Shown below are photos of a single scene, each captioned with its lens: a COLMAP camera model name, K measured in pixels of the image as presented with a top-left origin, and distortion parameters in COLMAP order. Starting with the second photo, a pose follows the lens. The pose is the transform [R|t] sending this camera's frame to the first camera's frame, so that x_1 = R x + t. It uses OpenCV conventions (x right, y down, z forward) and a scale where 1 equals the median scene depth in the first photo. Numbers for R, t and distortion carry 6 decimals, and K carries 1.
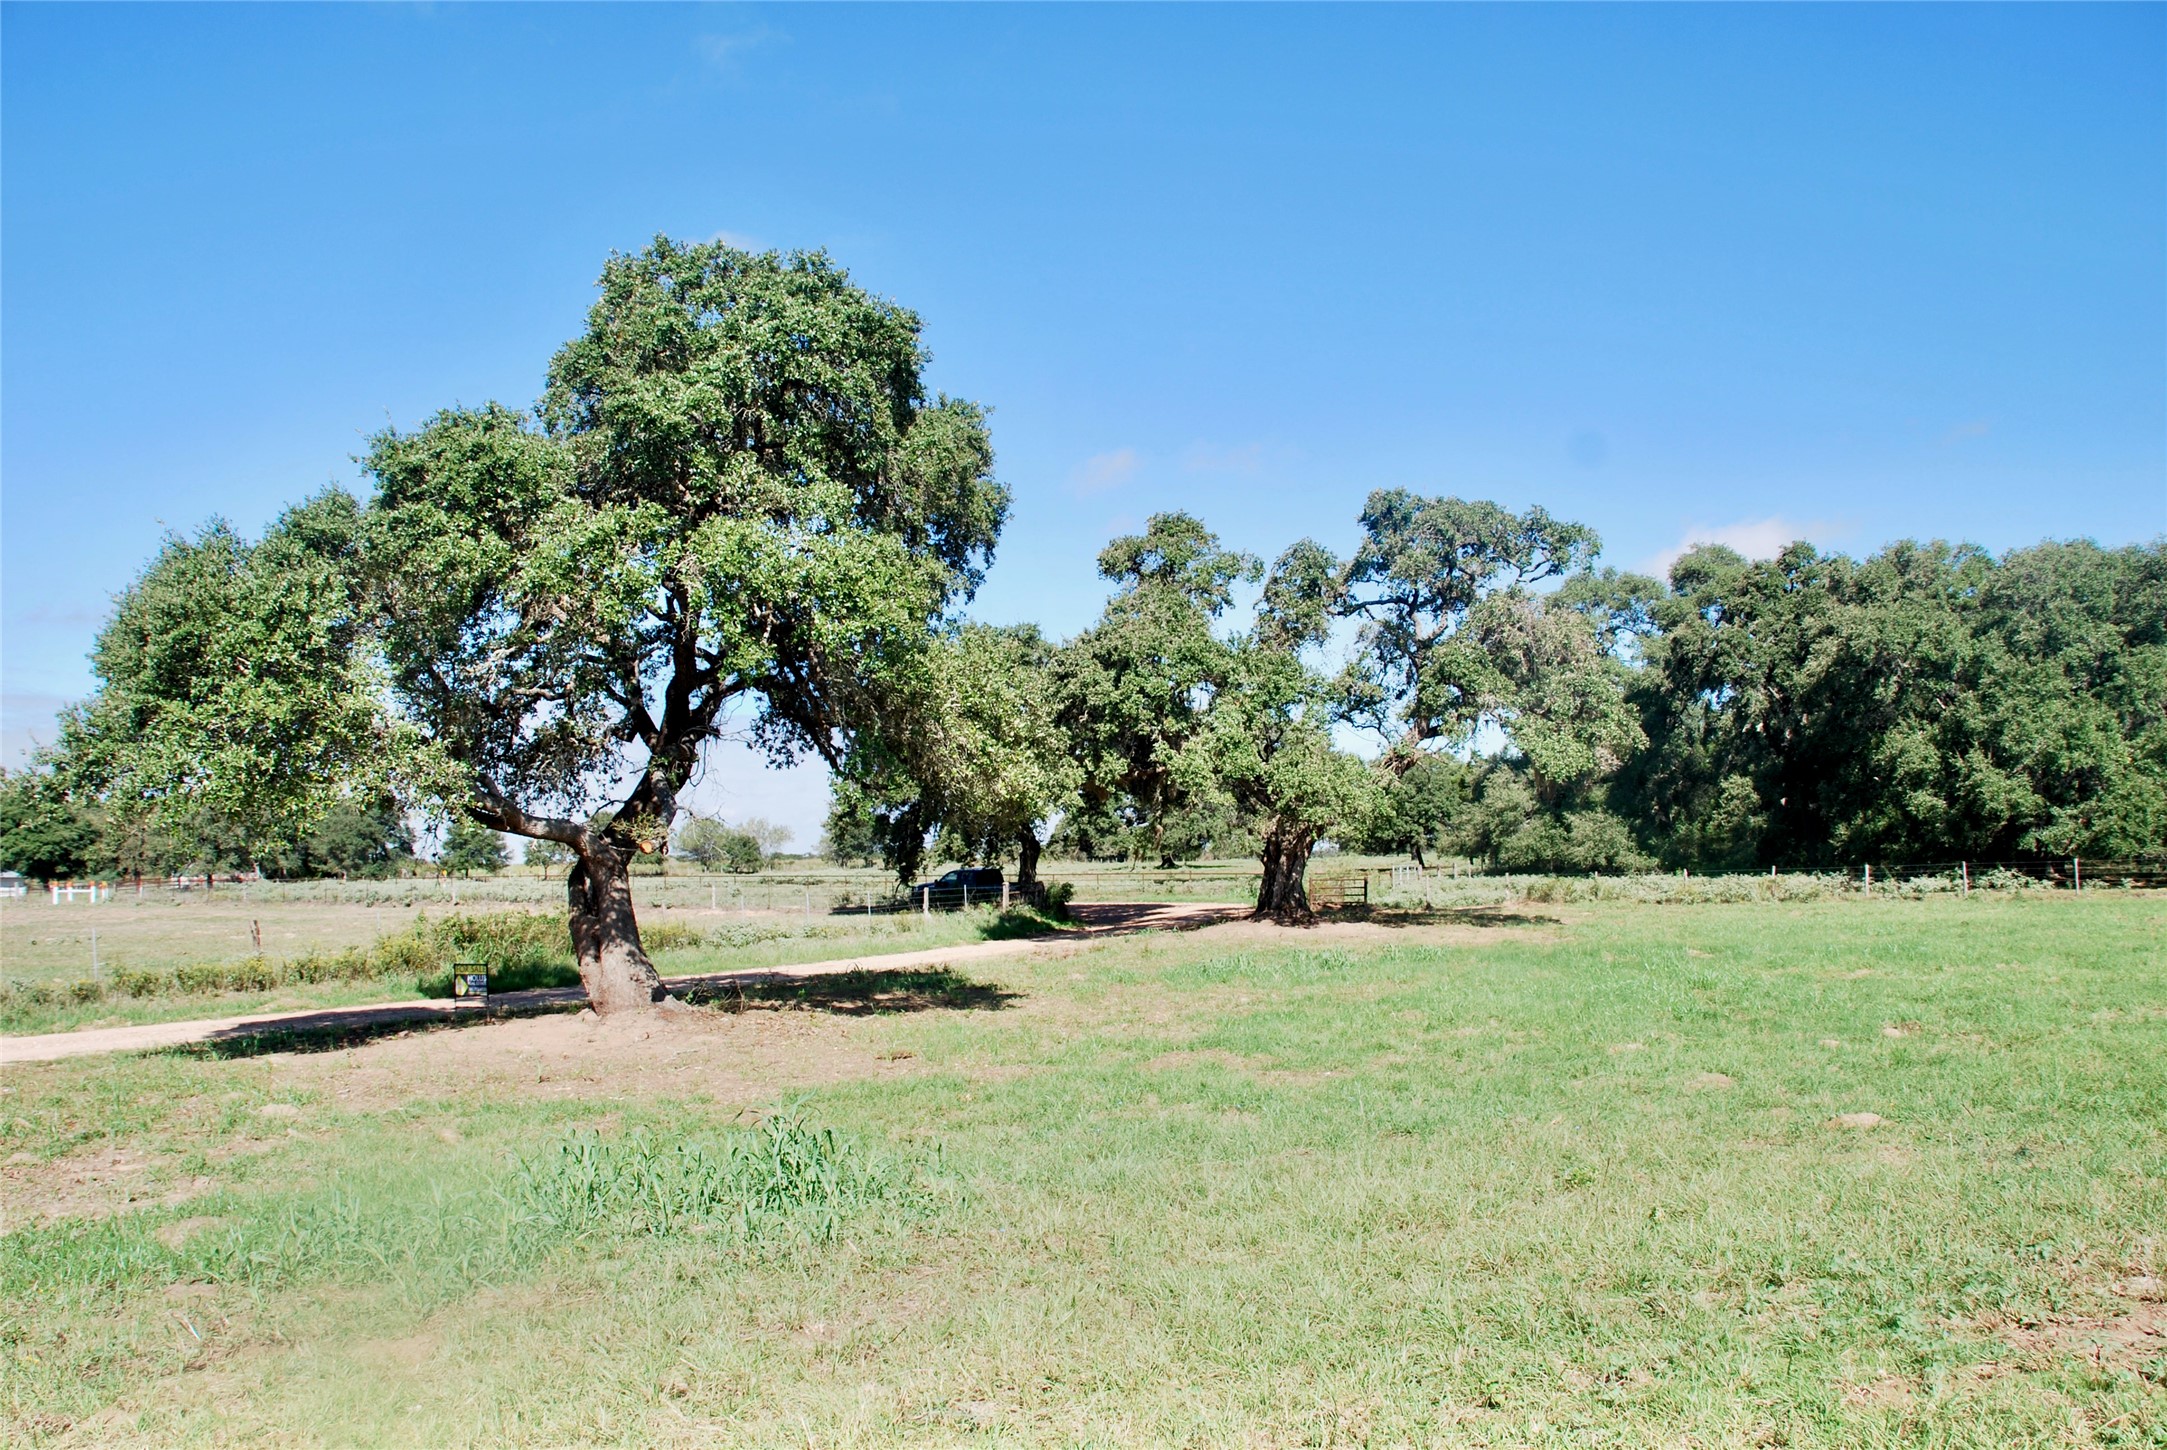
lens RADIAL K [[1764.8, 0, 1079.6], [0, 1764.8, 726.6], [0, 0, 1]] dist [-0.130824, 0.073808]
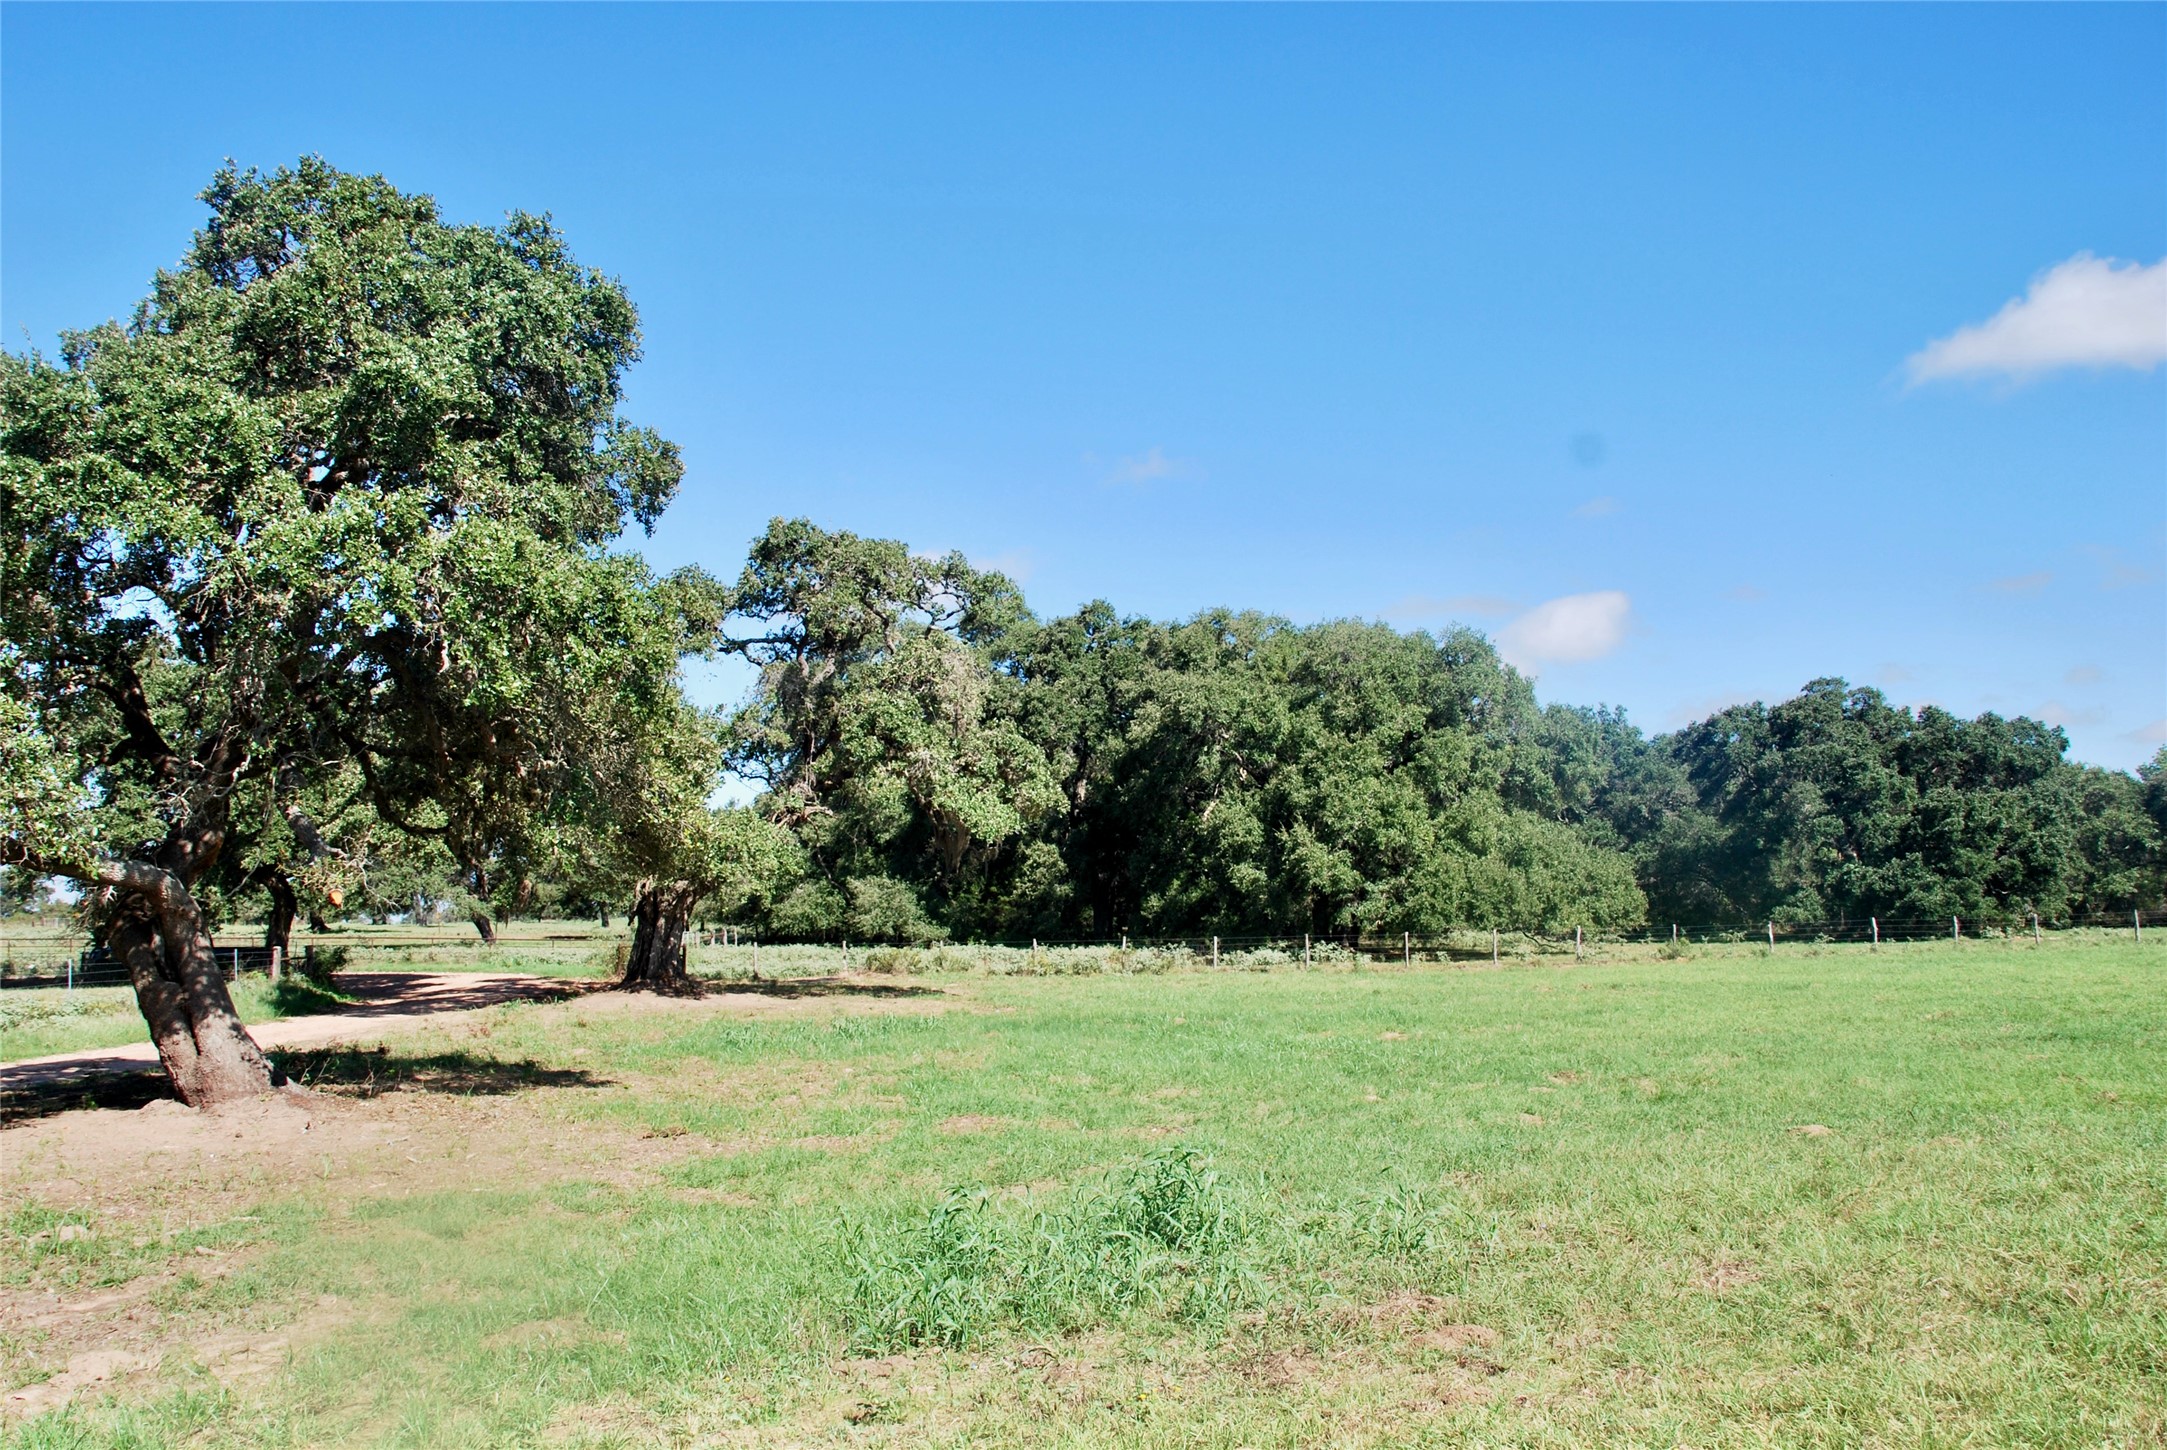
lens RADIAL K [[2016.9, 0, 1086.6], [0, 2016.9, 729.7], [0, 0, 1]] dist [-0.012285, 0.000000]
pose [[0.898394, 0.050730, 0.436251, -0.103044], [-0.040788, 0.998651, -0.032133, 0.001702], [-0.437293, 0.011075, 0.899251, -0.006491]]
